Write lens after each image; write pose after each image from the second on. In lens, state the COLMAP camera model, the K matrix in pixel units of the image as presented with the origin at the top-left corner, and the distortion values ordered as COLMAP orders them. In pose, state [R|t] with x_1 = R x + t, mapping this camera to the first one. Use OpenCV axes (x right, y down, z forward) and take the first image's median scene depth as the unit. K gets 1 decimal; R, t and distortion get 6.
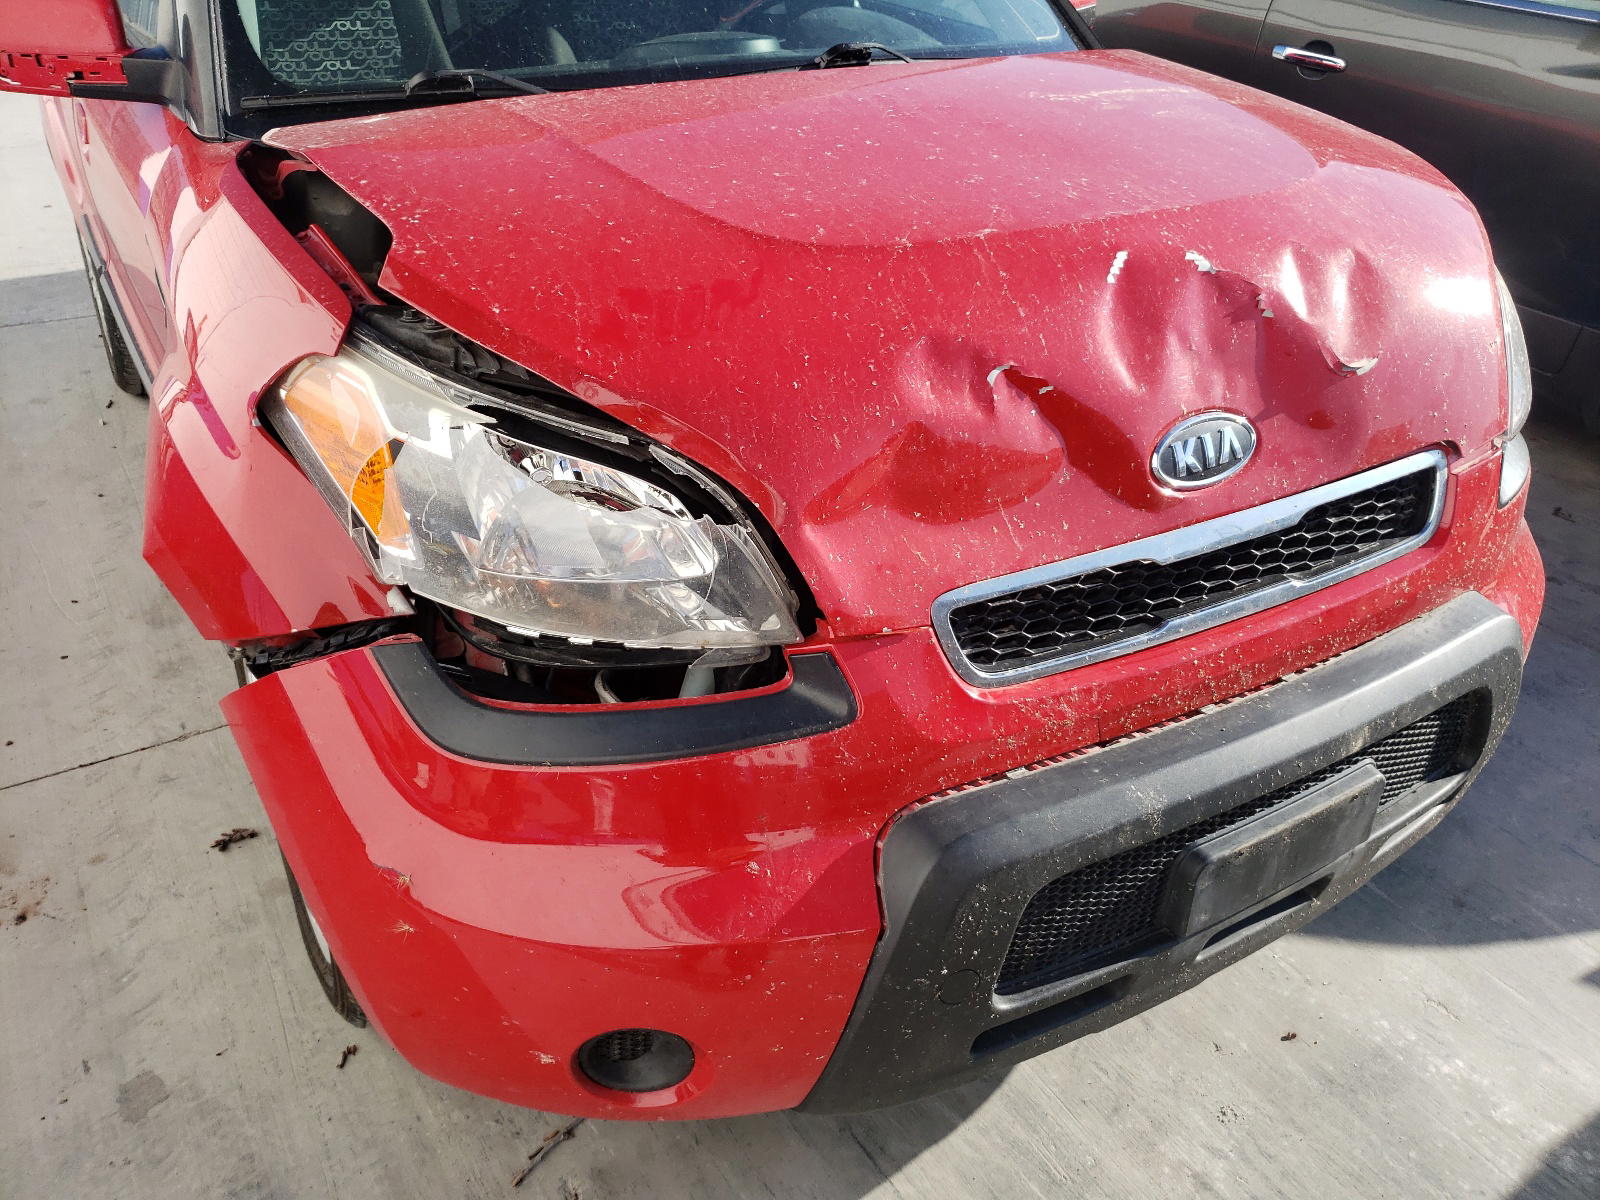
lens RADIAL K [[1243.8, 0, 800.0], [0, 1243.8, 600.0], [0, 0, 1]] dist [0.001235, -0.002854]
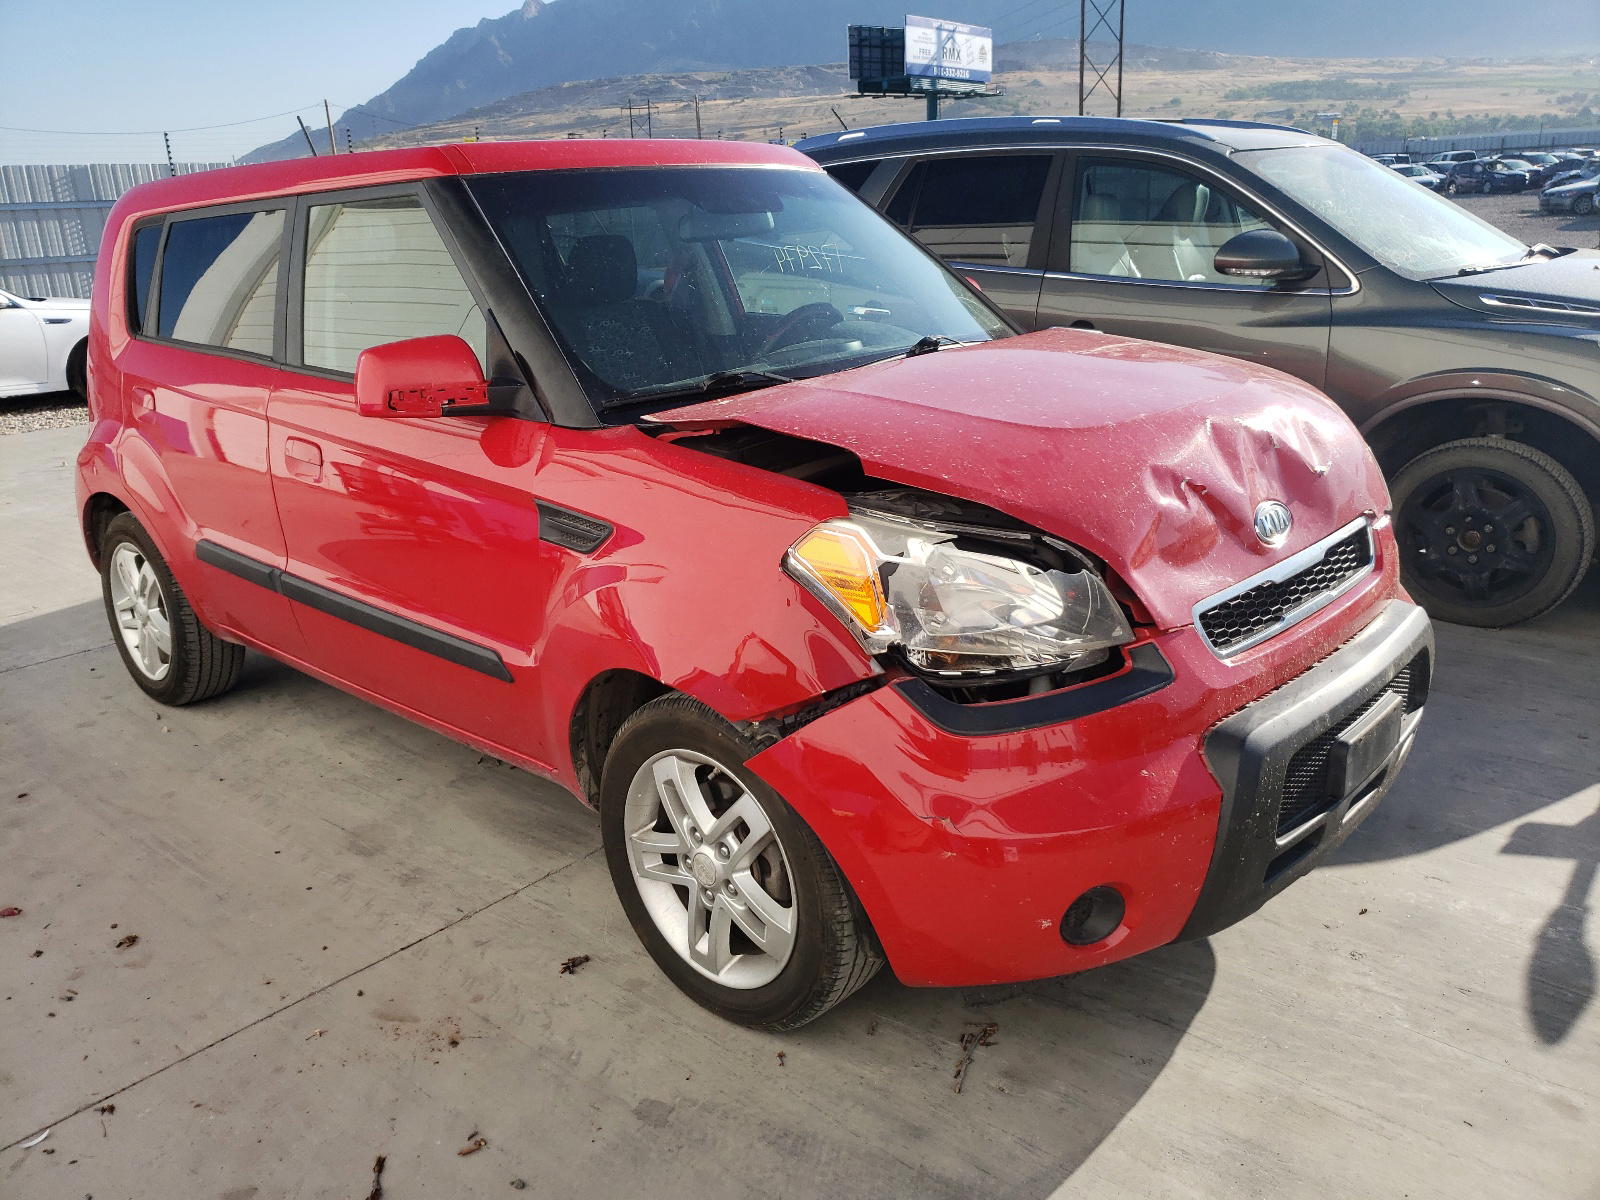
lens RADIAL K [[1226.1, 0, 800.0], [0, 1226.1, 600.0], [0, 0, 1]] dist [0.004980, 0.004656]
pose [[0.957576, -0.138583, 0.252672, -0.755444], [0.193282, 0.959185, -0.206413, 0.210776], [-0.213754, 0.246493, 0.945278, -0.460813]]
